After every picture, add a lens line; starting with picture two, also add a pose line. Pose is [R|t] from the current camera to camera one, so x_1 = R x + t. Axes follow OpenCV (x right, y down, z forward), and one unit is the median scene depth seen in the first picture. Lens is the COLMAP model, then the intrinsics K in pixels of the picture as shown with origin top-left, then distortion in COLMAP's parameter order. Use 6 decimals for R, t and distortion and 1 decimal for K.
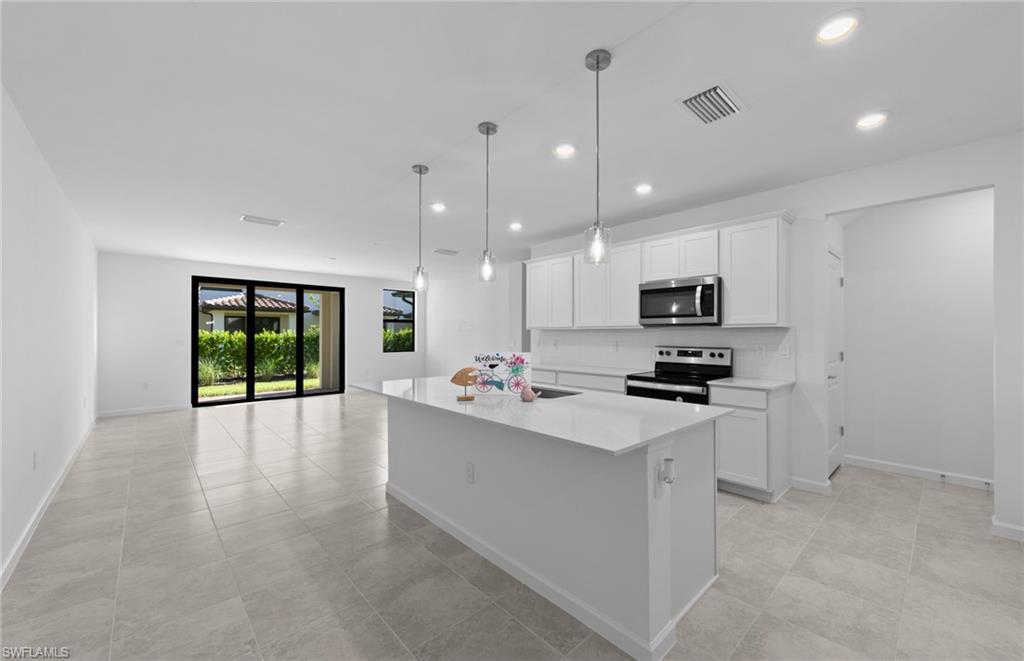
lens RADIAL K [[391.9, 0, 513.6], [0, 391.9, 334.2], [0, 0, 1]] dist [-0.000734, -0.000042]
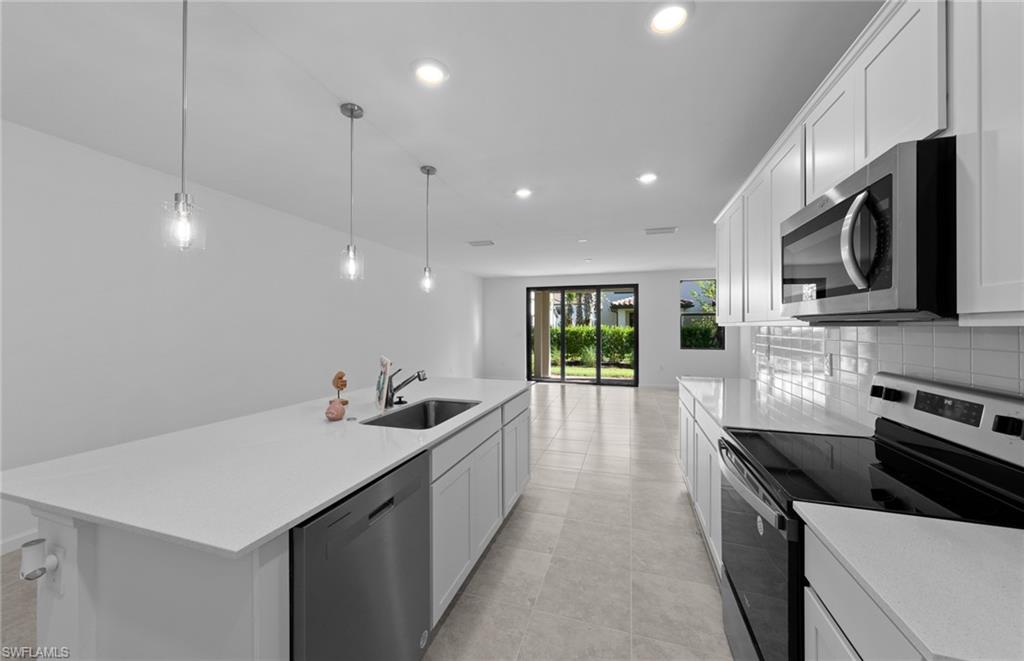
lens RADIAL K [[363.0, 0, 517.1], [0, 363.0, 327.3], [0, 0, 1]] dist [0.004560, -0.000504]
pose [[0.498605, 0.000630, -0.866829, 0.251525], [0.000838, 0.999999, 0.001208, -0.007039], [0.866829, -0.001329, 0.498604, 0.278130]]
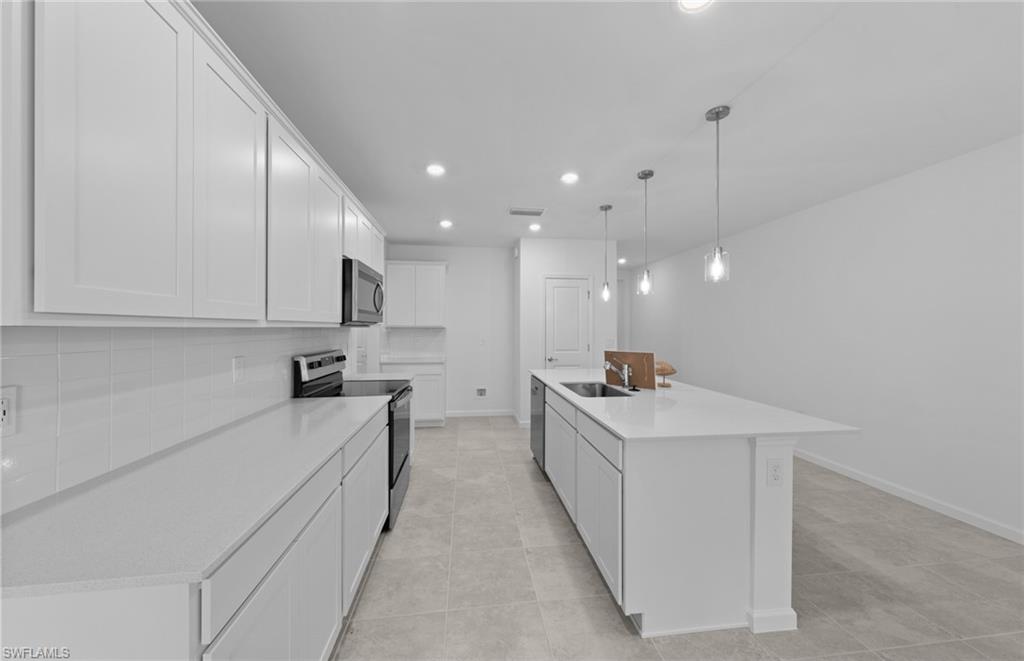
lens RADIAL K [[363.0, 0, 513.3], [0, 363.0, 326.5], [0, 0, 1]] dist [0.004560, -0.000504]
pose [[-0.817044, 0.001862, 0.576573, -0.120930], [-0.000673, 0.999991, -0.004184, -0.007084], [-0.576575, -0.003807, -0.817035, 0.665851]]
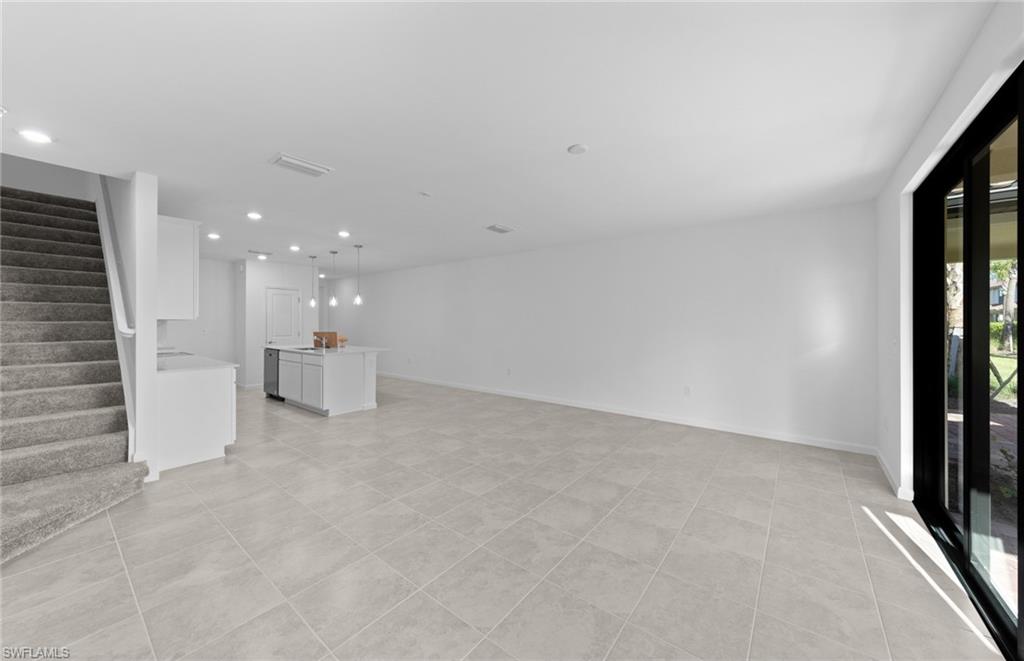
lens RADIAL K [[363.0, 0, 513.7], [0, 363.0, 325.8], [0, 0, 1]] dist [0.004560, -0.000504]
pose [[-0.986639, -0.002688, -0.162899, -0.280827], [-0.003777, 0.999973, 0.006374, -0.003848], [0.162877, 0.006904, -0.986622, 1.149123]]
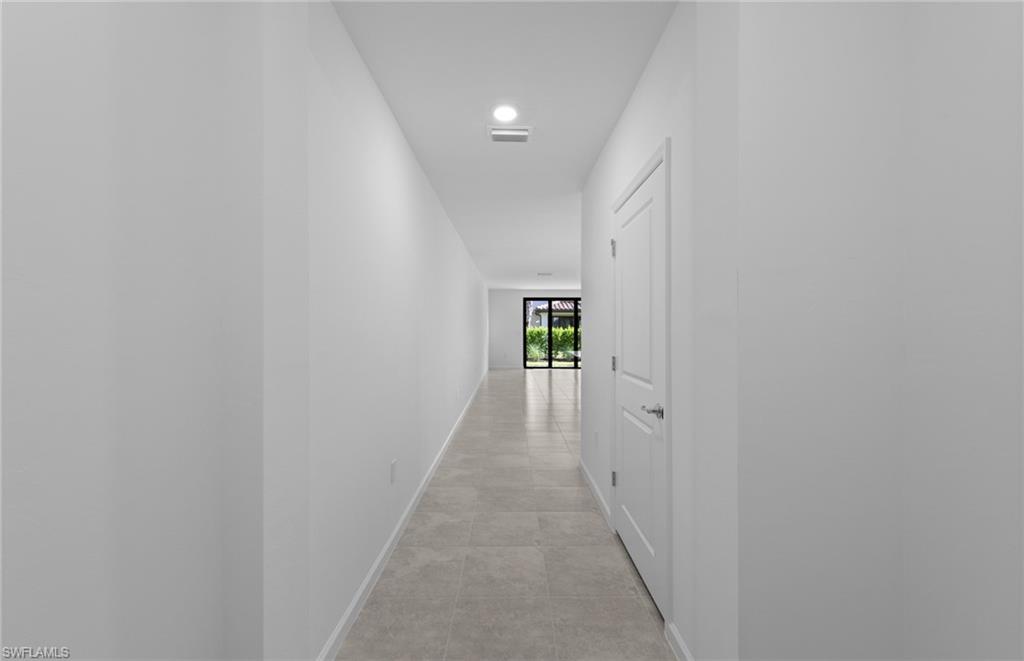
lens RADIAL K [[391.9, 0, 516.0], [0, 391.9, 329.5], [0, 0, 1]] dist [-0.000734, -0.000042]
pose [[0.740367, -0.000500, -0.672203, 0.347668], [0.000789, 1.000000, 0.000126, 0.001938], [0.672202, -0.000624, 0.740367, -0.348446]]
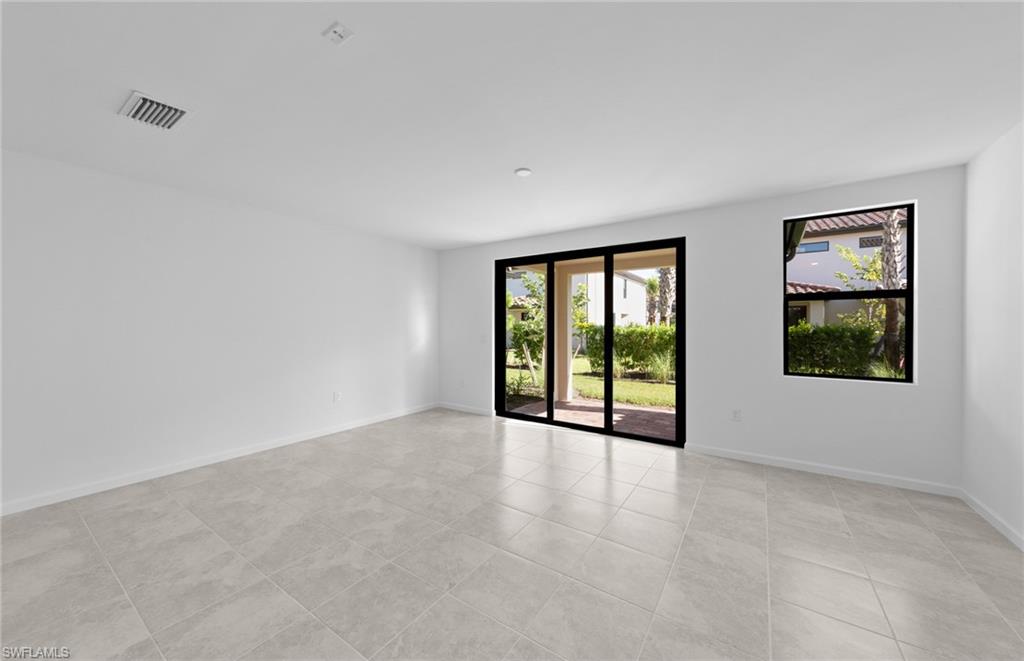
lens RADIAL K [[363.0, 0, 514.8], [0, 363.0, 327.4], [0, 0, 1]] dist [0.004560, -0.000504]
pose [[0.230491, 0.003222, -0.973069, -0.035632], [-0.000441, 0.999995, 0.003206, -0.005047], [0.973074, -0.000309, 0.230491, 0.745937]]
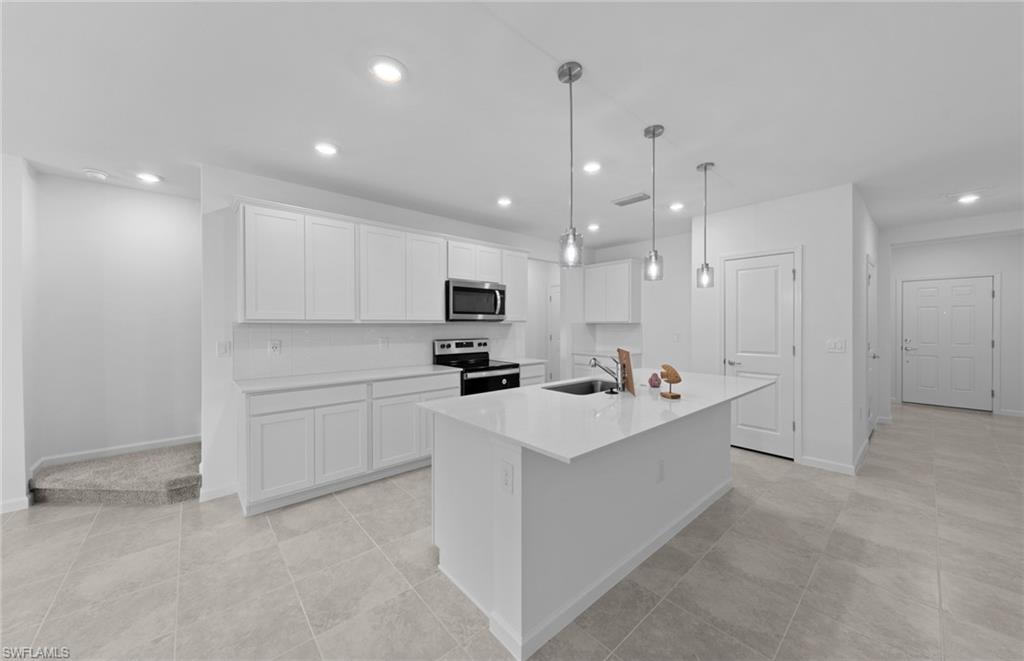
lens RADIAL K [[363.0, 0, 514.4], [0, 363.0, 326.8], [0, 0, 1]] dist [0.004560, -0.000504]
pose [[0.020867, -0.006056, 0.999764, -0.311409], [0.001953, 0.999980, 0.006017, -0.005317], [-0.999780, 0.001827, 0.020879, 0.405310]]
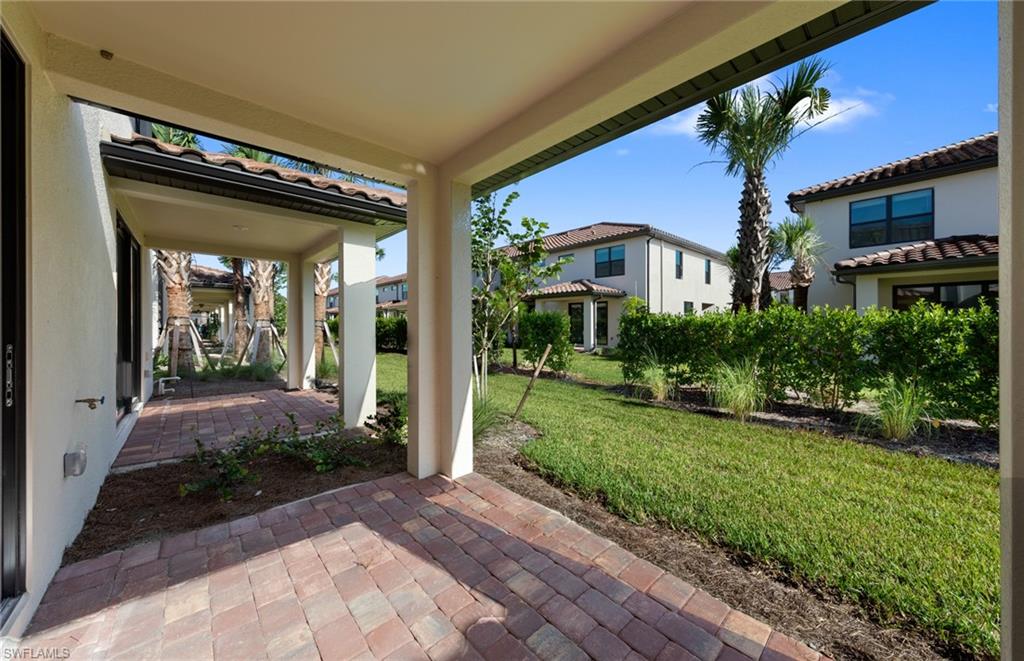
lens RADIAL K [[363.0, 0, 513.0], [0, 363.0, 322.5], [0, 0, 1]] dist [0.004560, -0.000504]
pose [[-0.001441, -0.002676, -0.999995, -0.519250], [0.004104, 0.999988, -0.002682, 0.020112], [0.999991, -0.004108, -0.001430, 1.163746]]
